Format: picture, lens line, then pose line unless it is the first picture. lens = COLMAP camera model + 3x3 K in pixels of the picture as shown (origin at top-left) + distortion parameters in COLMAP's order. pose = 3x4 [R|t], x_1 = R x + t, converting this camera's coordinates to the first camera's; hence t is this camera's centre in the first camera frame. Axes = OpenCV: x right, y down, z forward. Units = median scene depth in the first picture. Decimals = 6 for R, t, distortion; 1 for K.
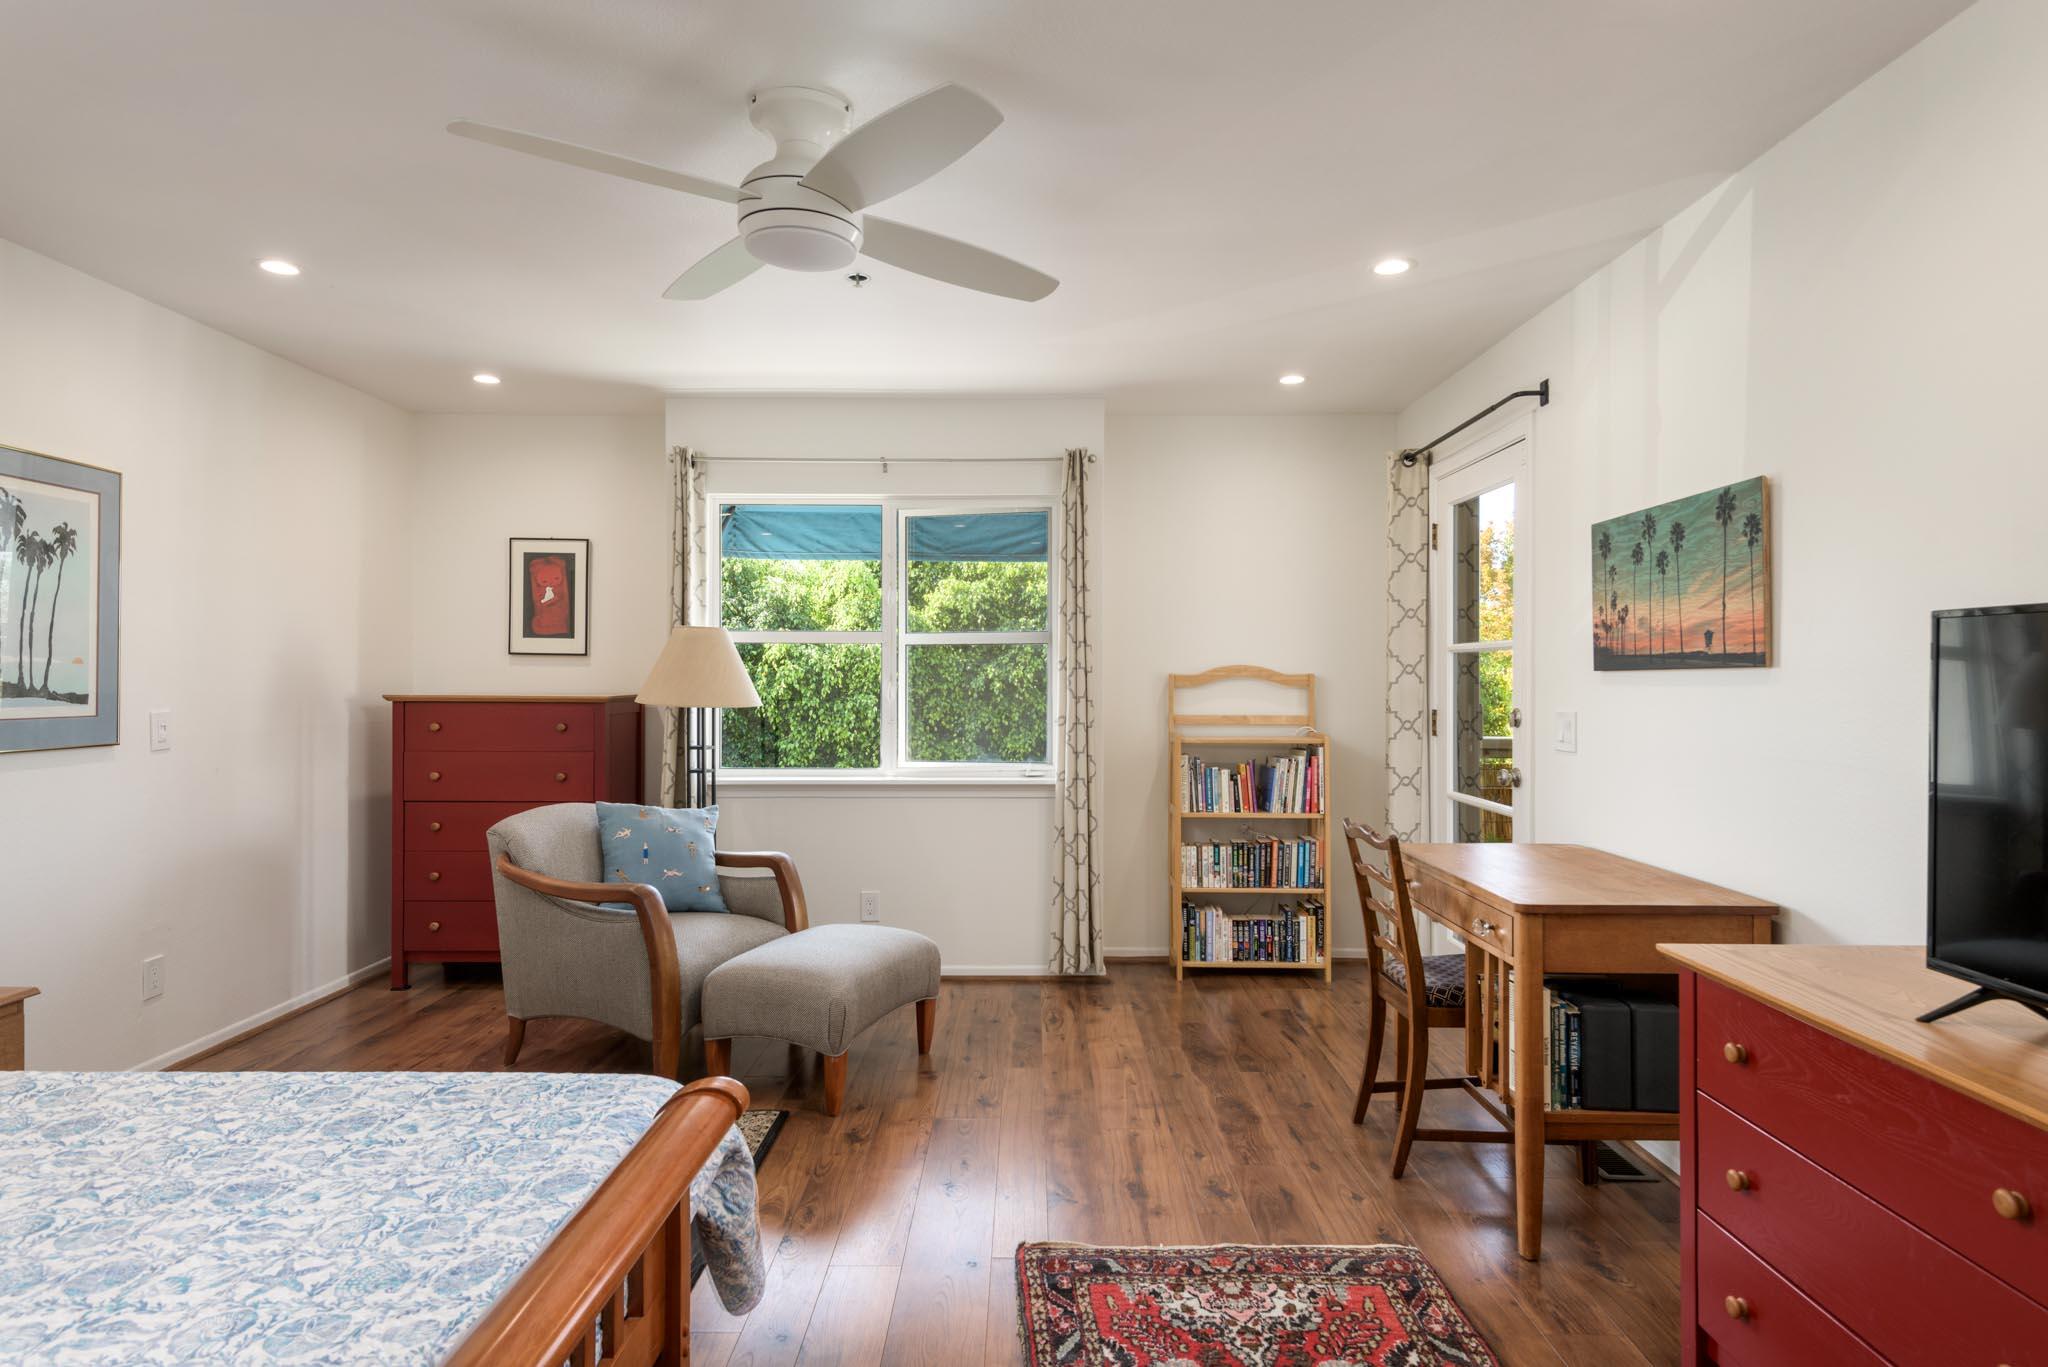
lens RADIAL K [[1145.5, 0, 1024.1], [0, 1145.5, 686.4], [0, 0, 1]] dist [0.054773, -0.035292]
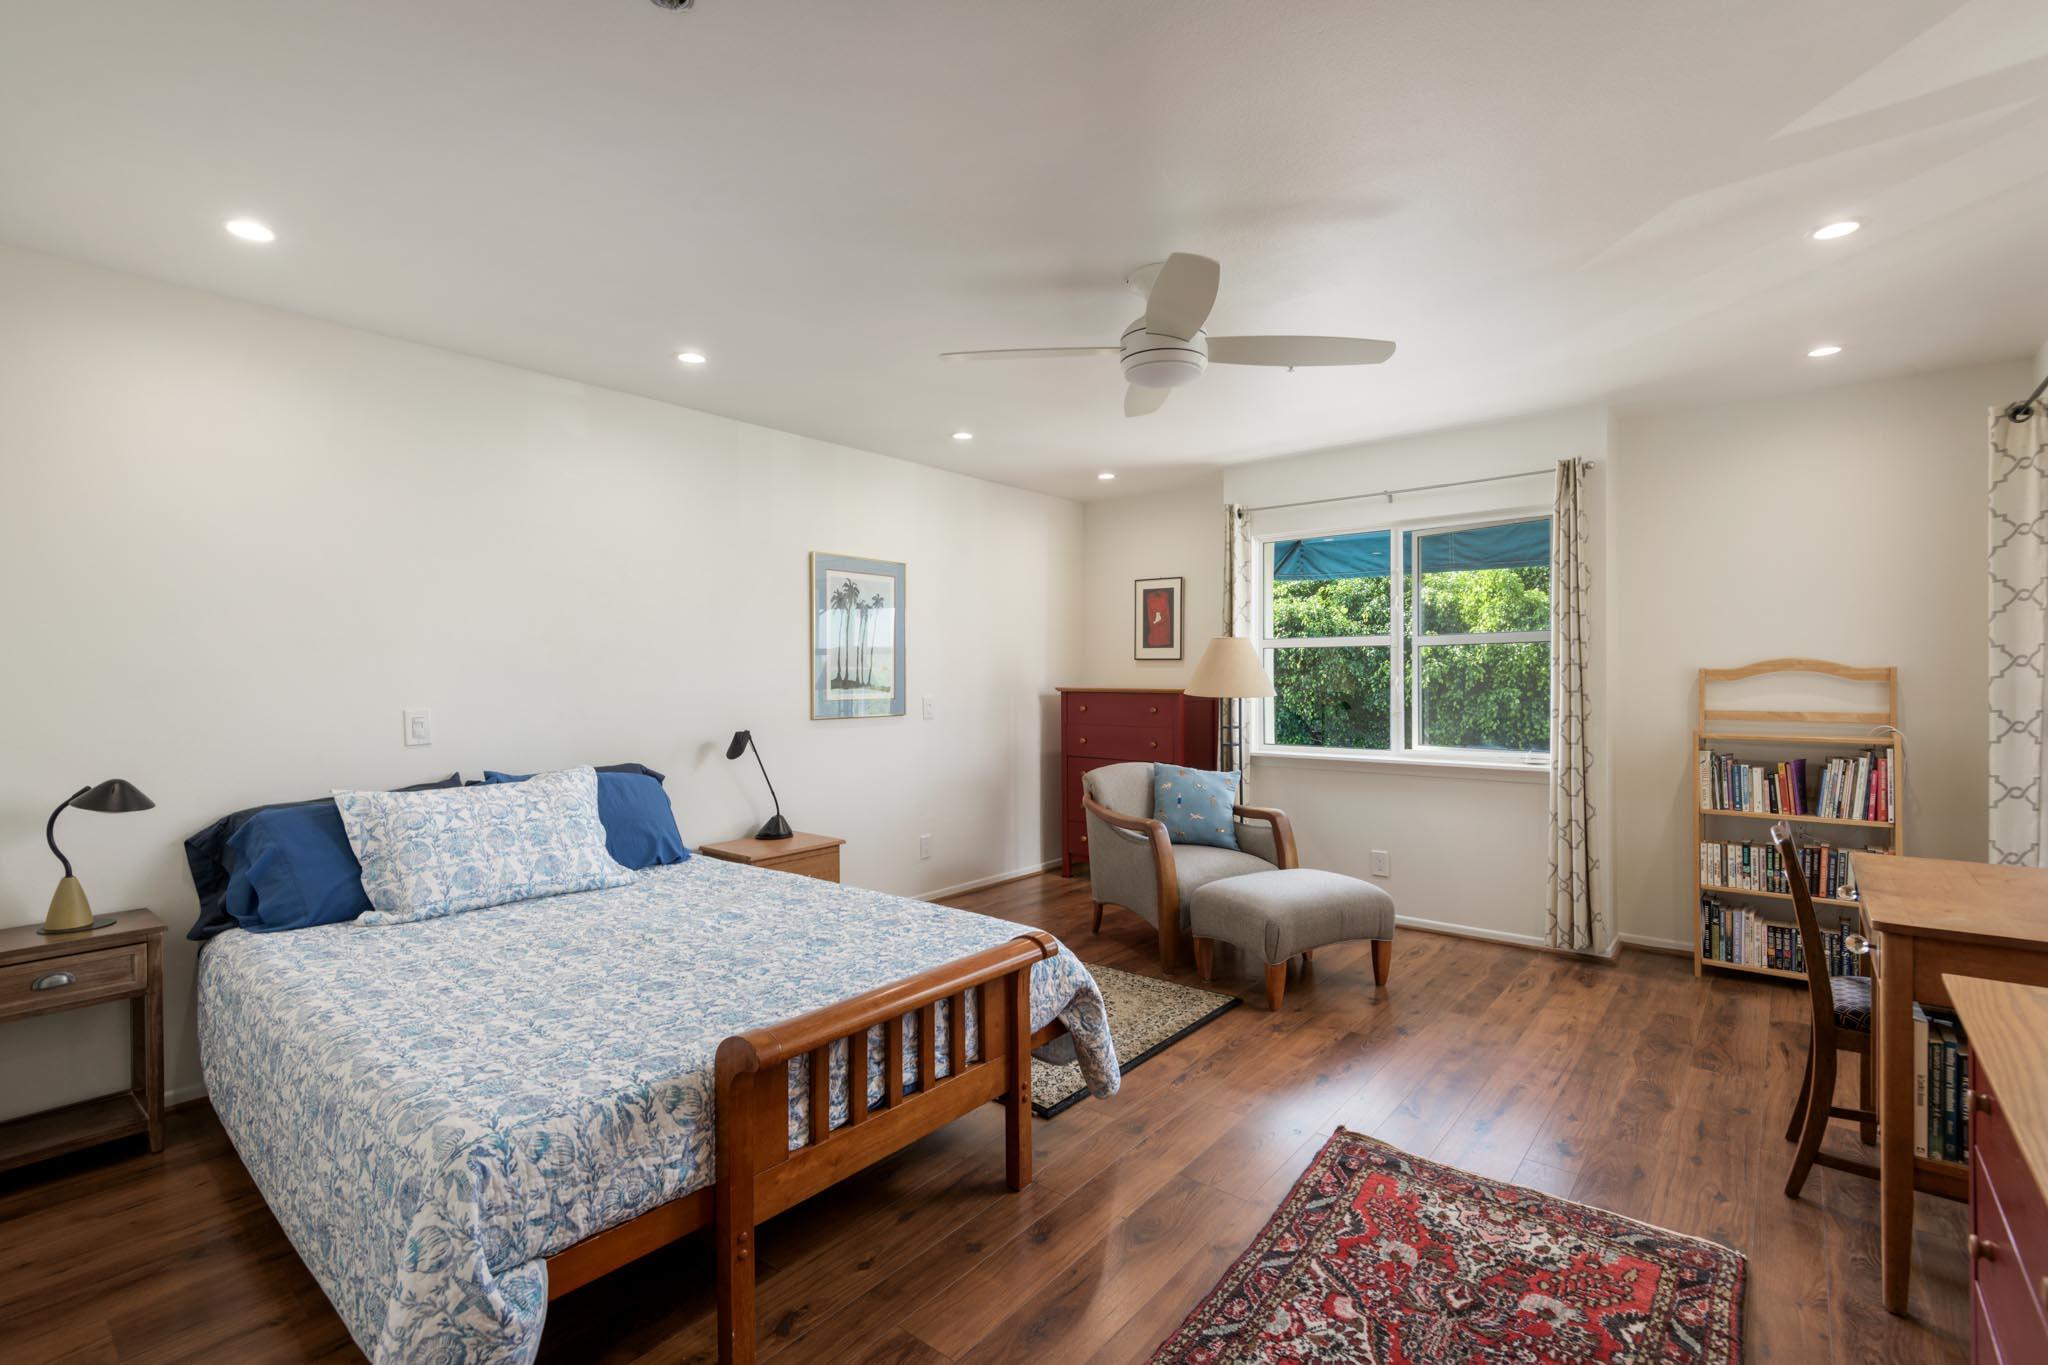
lens RADIAL K [[933.0, 0, 1030.9], [0, 933.0, 685.2], [0, 0, 1]] dist [0.036246, -0.019689]
pose [[0.778636, 0.001826, -0.627473, 0.213637], [0.001216, 0.999989, 0.004419, -0.001144], [0.627474, -0.004204, 0.778626, 0.000771]]
